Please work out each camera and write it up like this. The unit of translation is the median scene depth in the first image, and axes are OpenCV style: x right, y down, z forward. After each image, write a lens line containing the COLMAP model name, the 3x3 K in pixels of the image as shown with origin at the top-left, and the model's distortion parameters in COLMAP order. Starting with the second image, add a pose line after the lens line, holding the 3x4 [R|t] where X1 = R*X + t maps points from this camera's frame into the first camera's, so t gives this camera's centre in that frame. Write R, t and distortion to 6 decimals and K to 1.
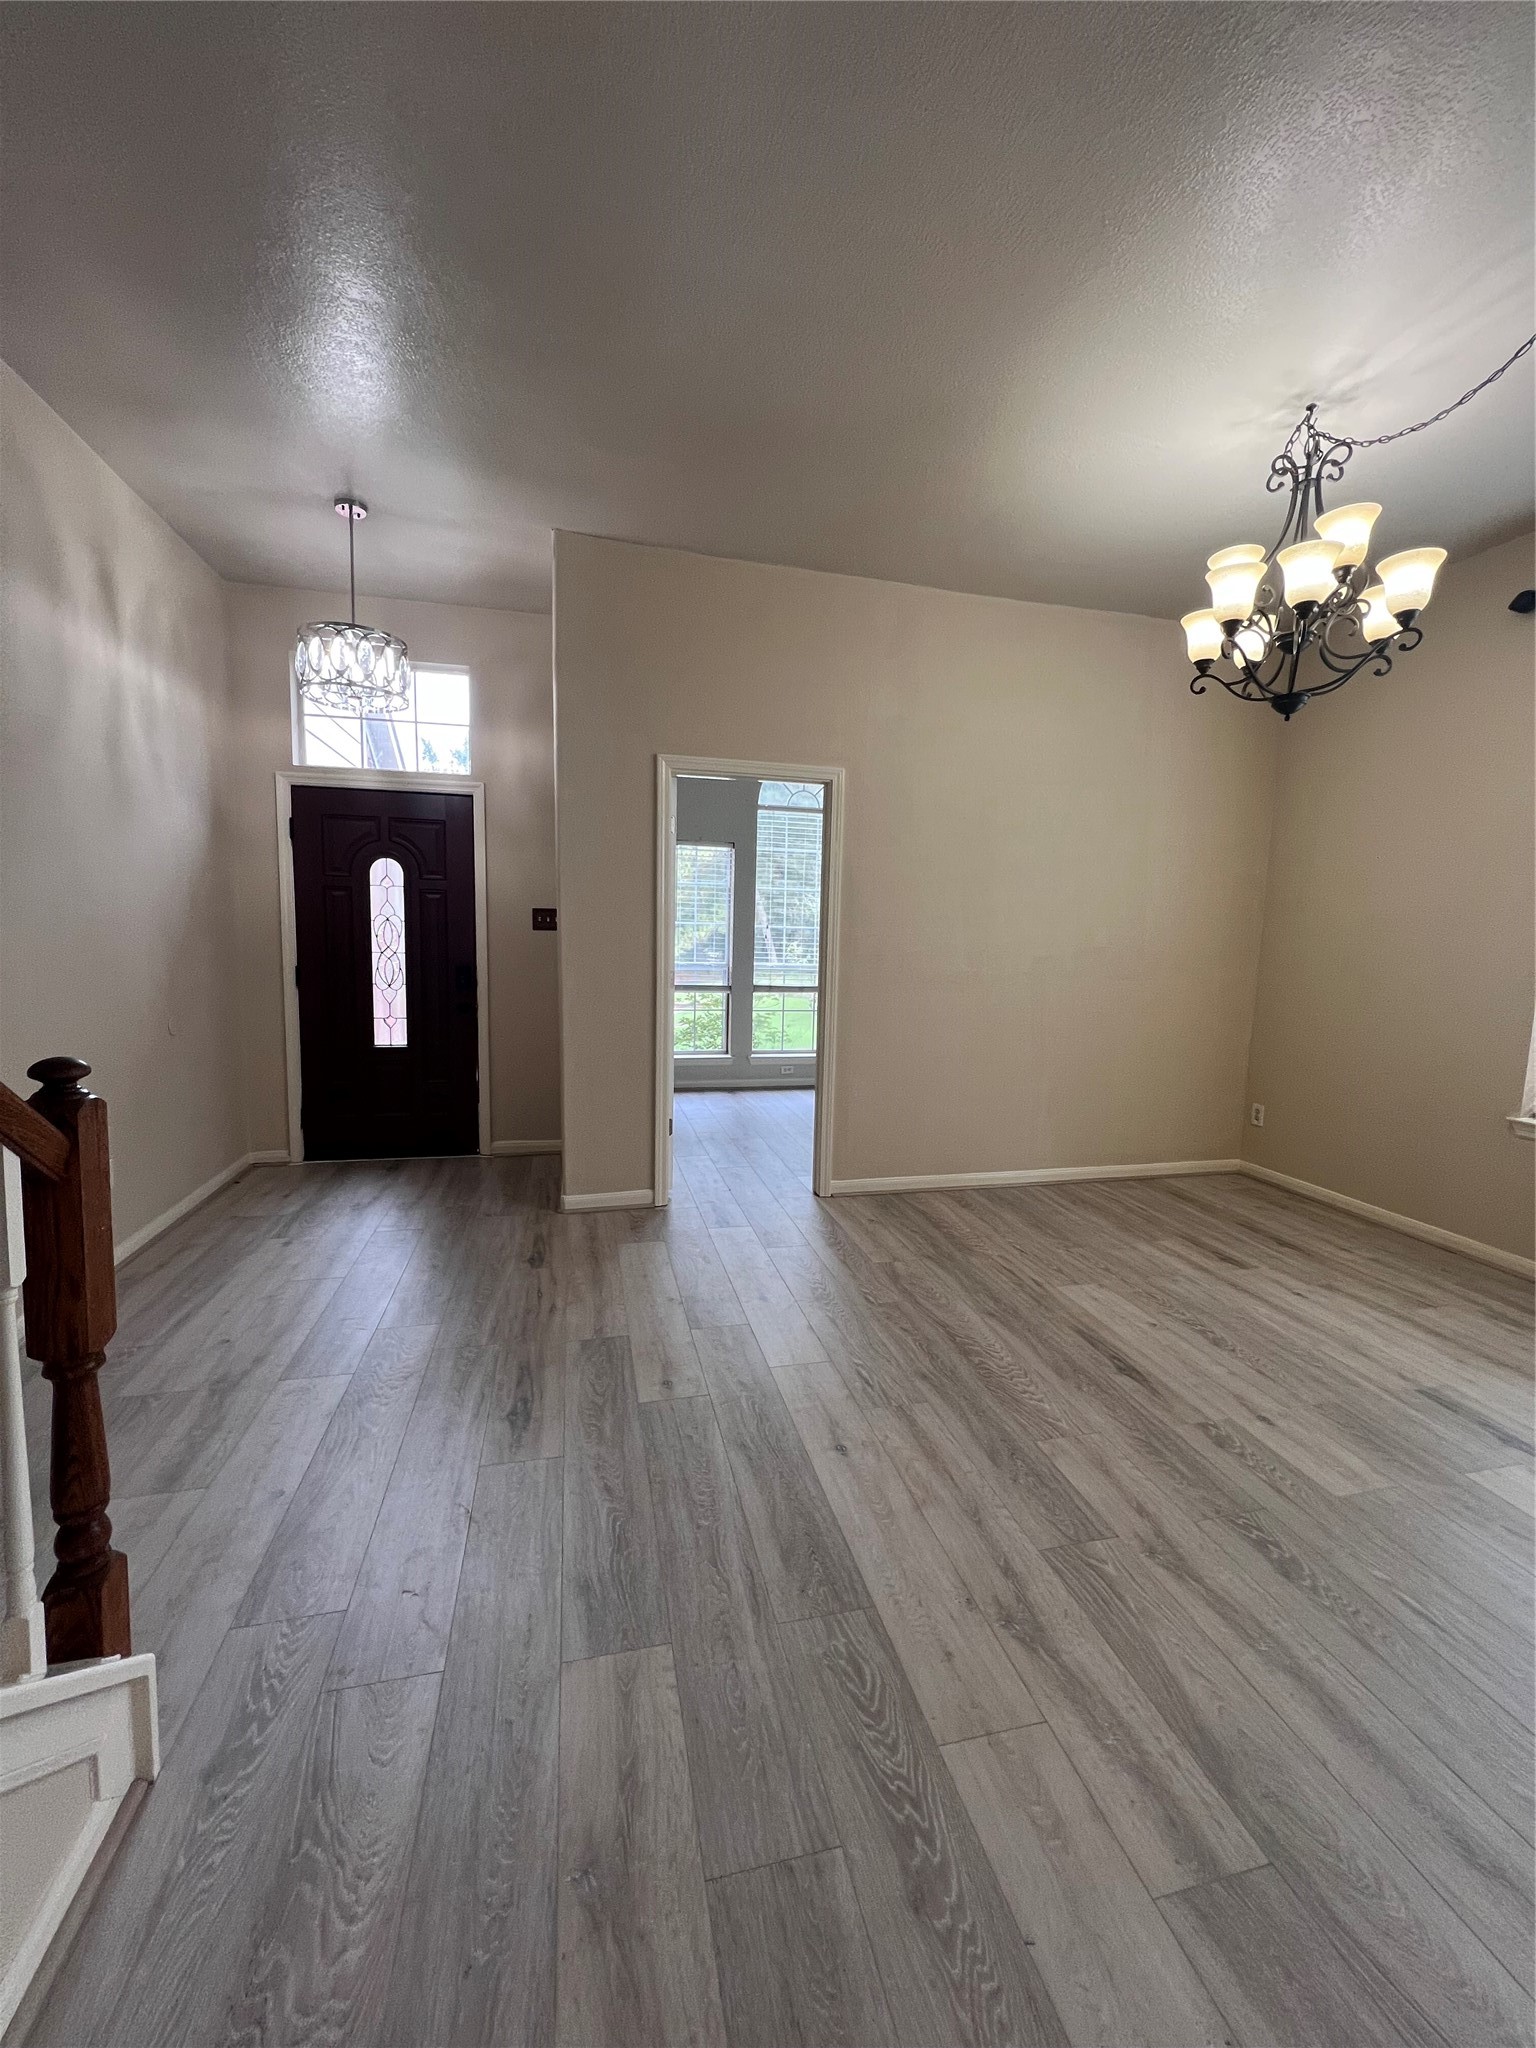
lens RADIAL K [[819.1, 0, 767.7], [0, 819.1, 1019.9], [0, 0, 1]] dist [-0.000059, -0.000240]
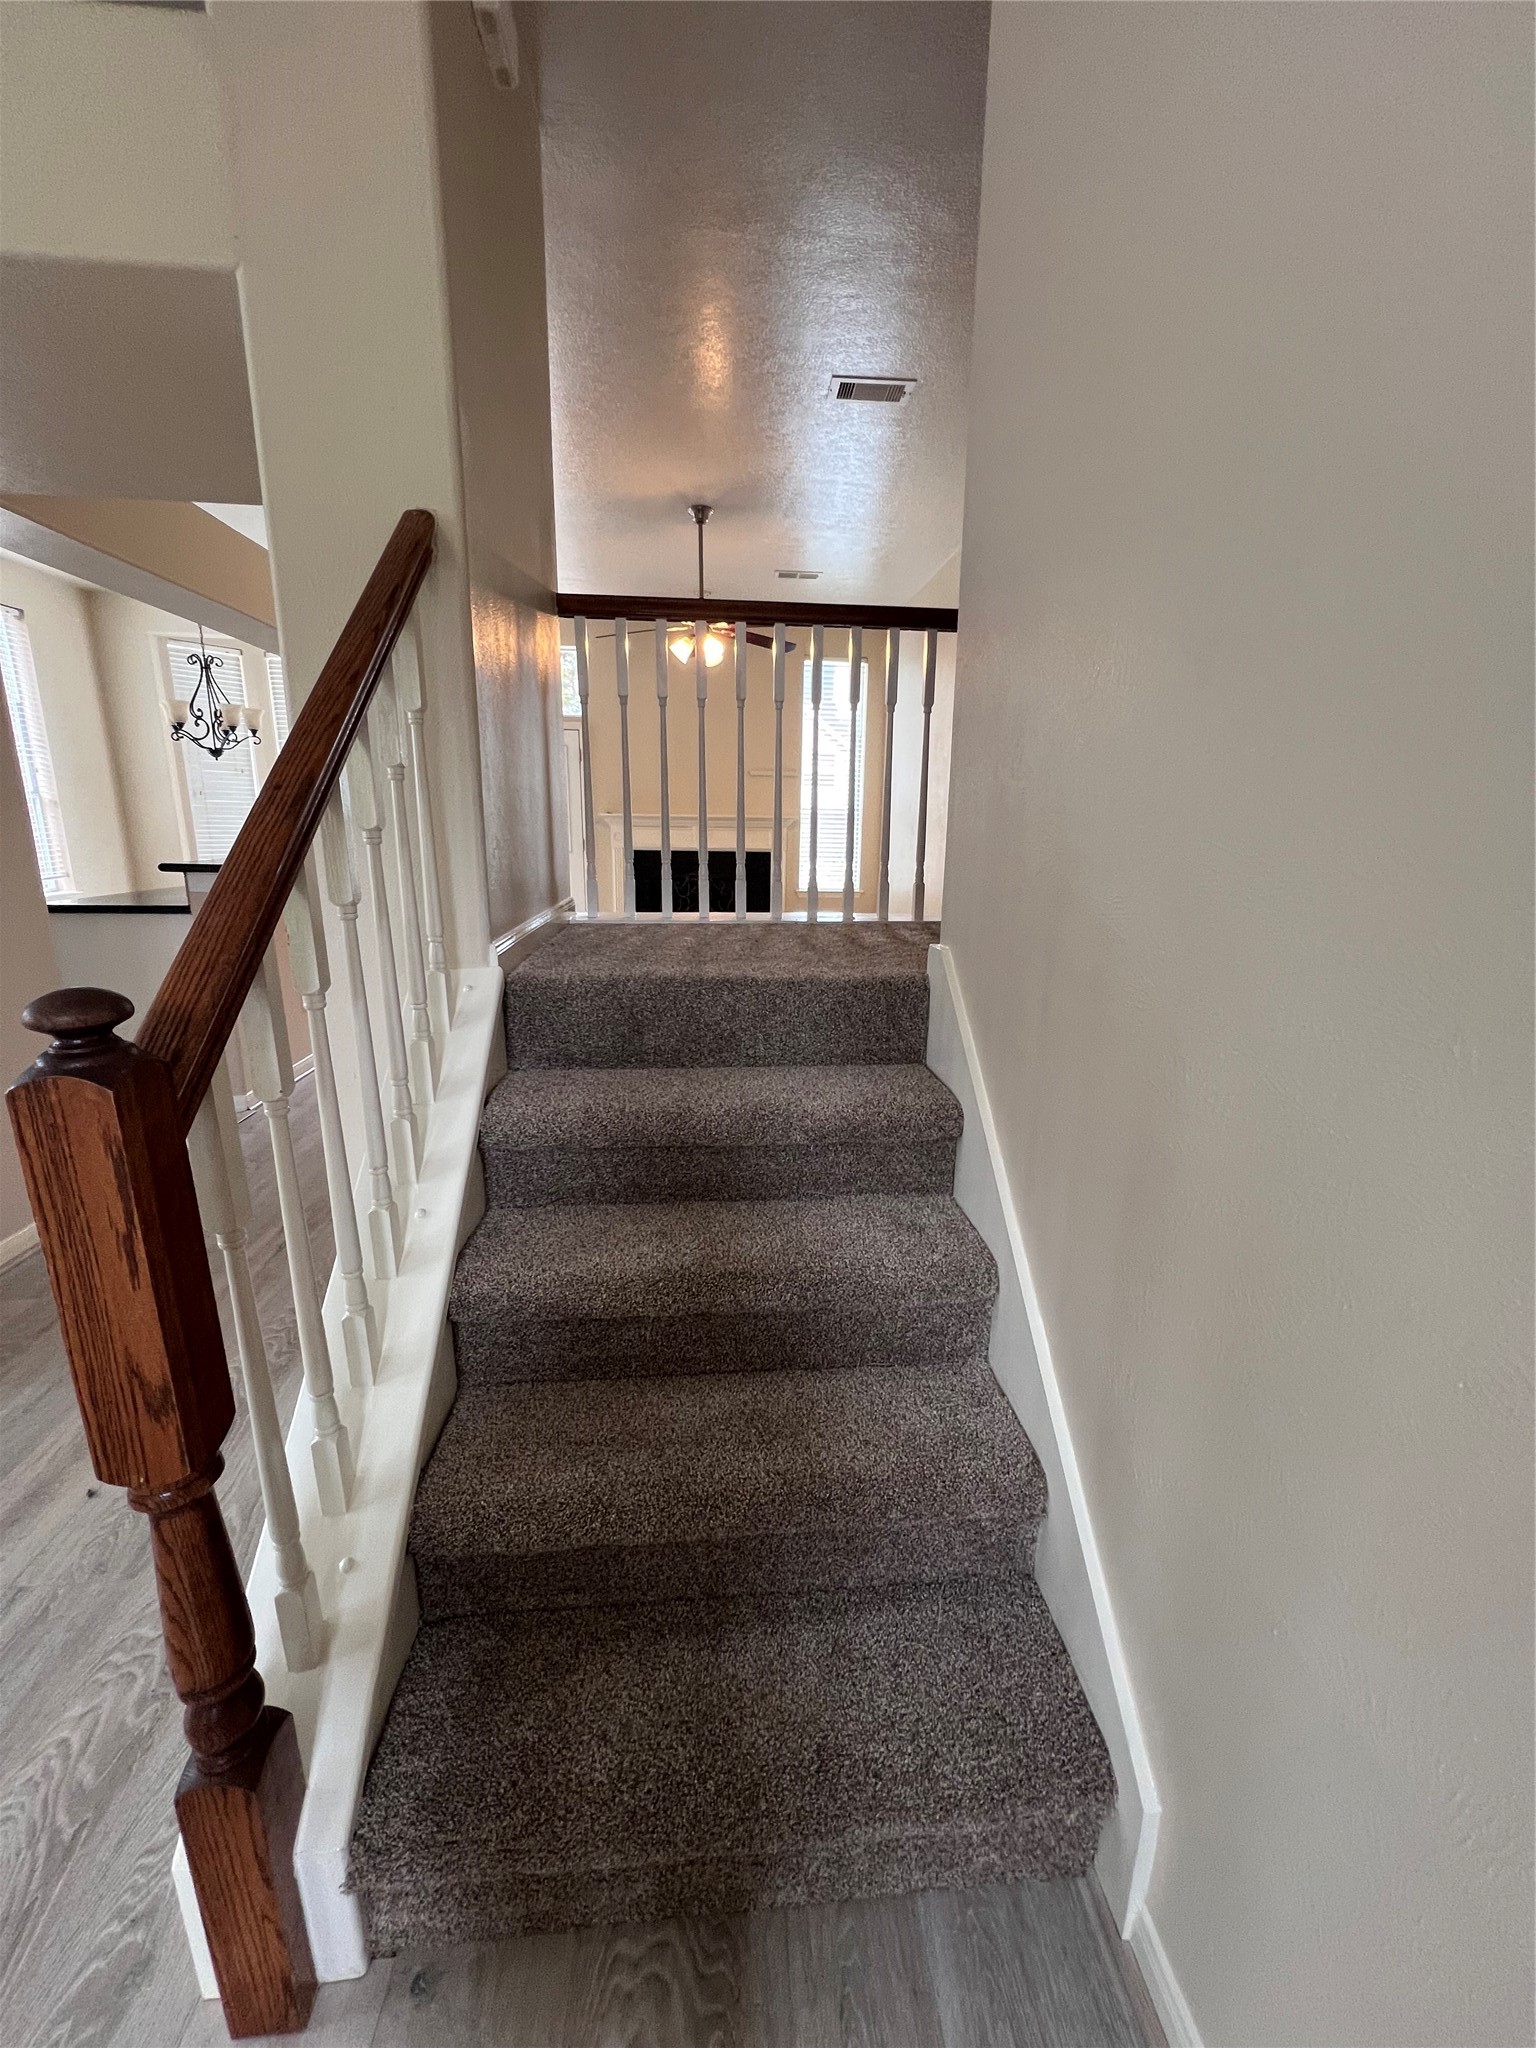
lens RADIAL K [[819.1, 0, 770.3], [0, 819.1, 1025.2], [0, 0, 1]] dist [-0.000059, -0.000240]
pose [[-0.987726, -0.065826, 0.141648, -1.427018], [-0.012556, 0.937386, 0.348065, -0.121550], [-0.155690, 0.342014, -0.926708, 1.455340]]
